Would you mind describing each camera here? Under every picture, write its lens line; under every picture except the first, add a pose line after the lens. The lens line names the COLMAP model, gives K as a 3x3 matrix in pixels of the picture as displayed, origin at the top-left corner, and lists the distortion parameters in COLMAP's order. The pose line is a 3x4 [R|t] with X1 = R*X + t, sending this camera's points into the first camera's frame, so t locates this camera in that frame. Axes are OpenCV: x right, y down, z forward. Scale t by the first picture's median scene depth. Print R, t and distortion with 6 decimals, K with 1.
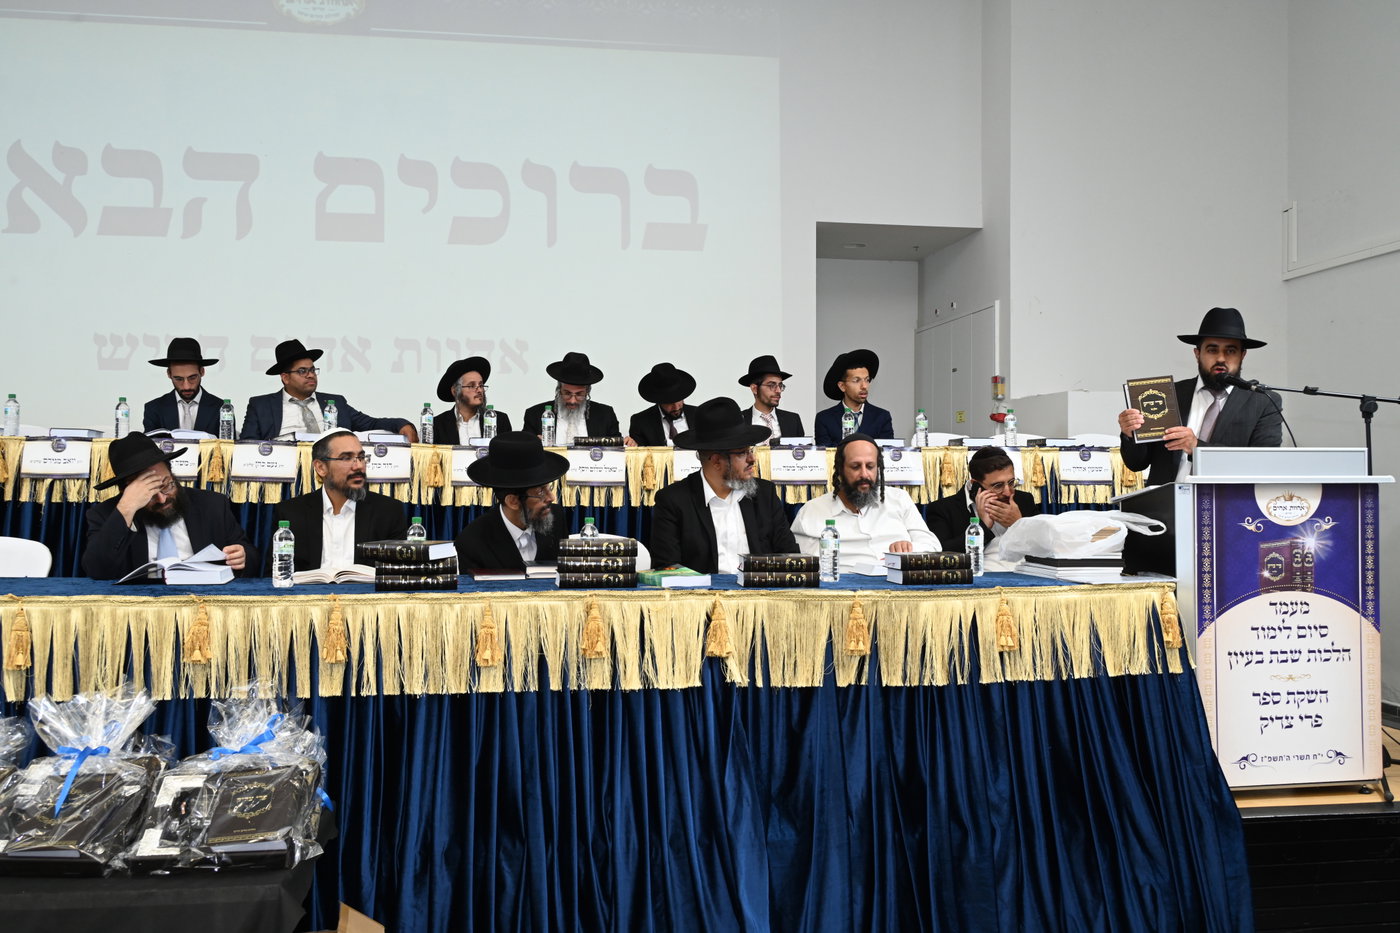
lens RADIAL K [[1256.0, 0, 700.0], [0, 1256.0, 466.5], [0, 0, 1]] dist [0.009794, -0.012889]
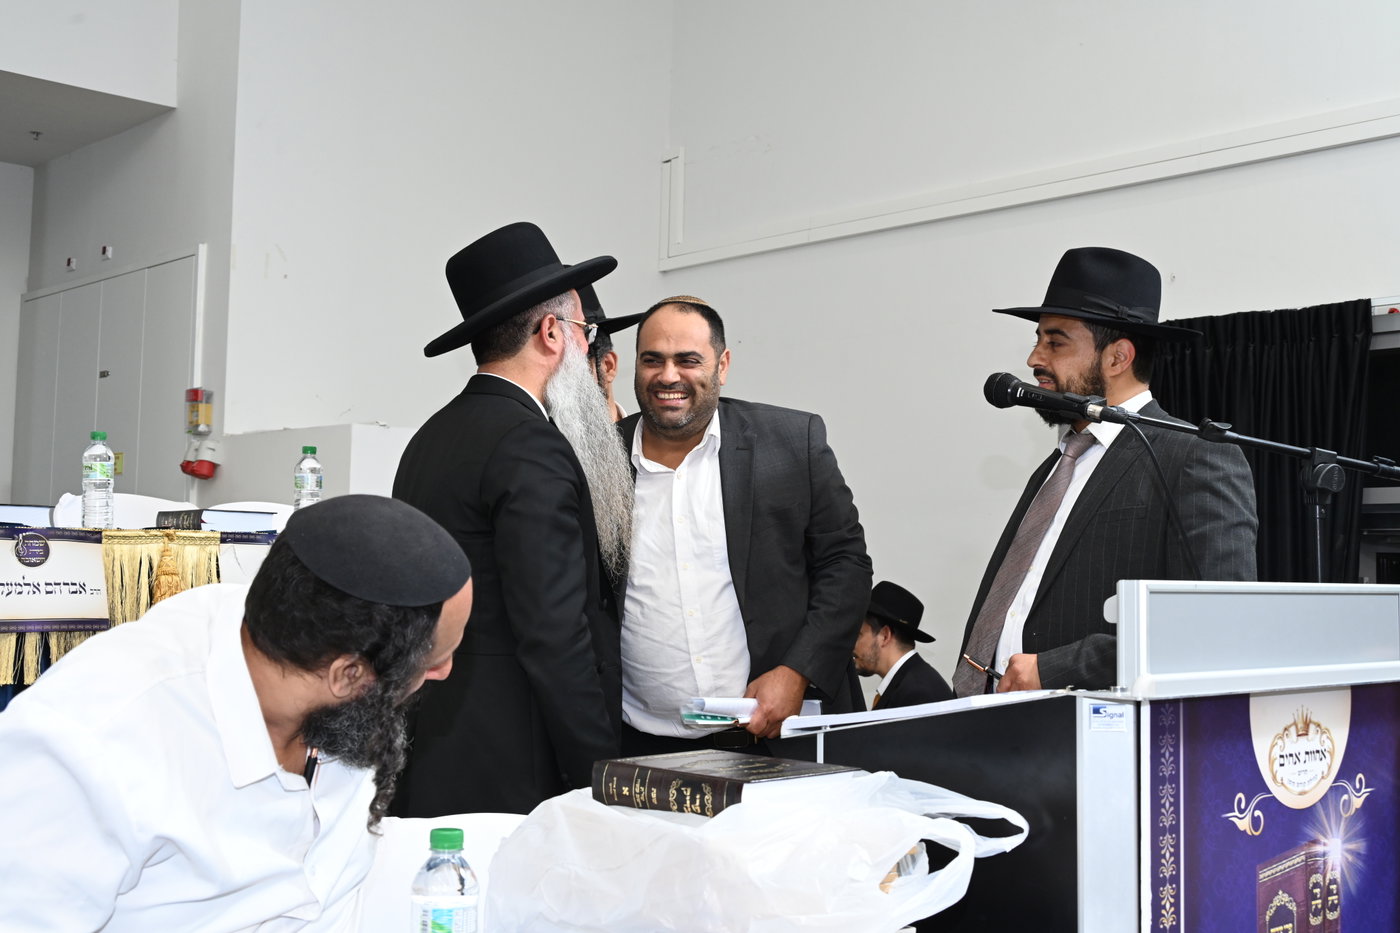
lens RADIAL K [[1680.2, 0, 700.0], [0, 1680.2, 466.5], [0, 0, 1]] dist [-0.000267, 0.008800]
pose [[0.834200, 0.050338, 0.549160, 0.067826], [-0.025121, 0.998260, -0.053344, -0.018277], [-0.550890, 0.030704, 0.834013, 0.696079]]
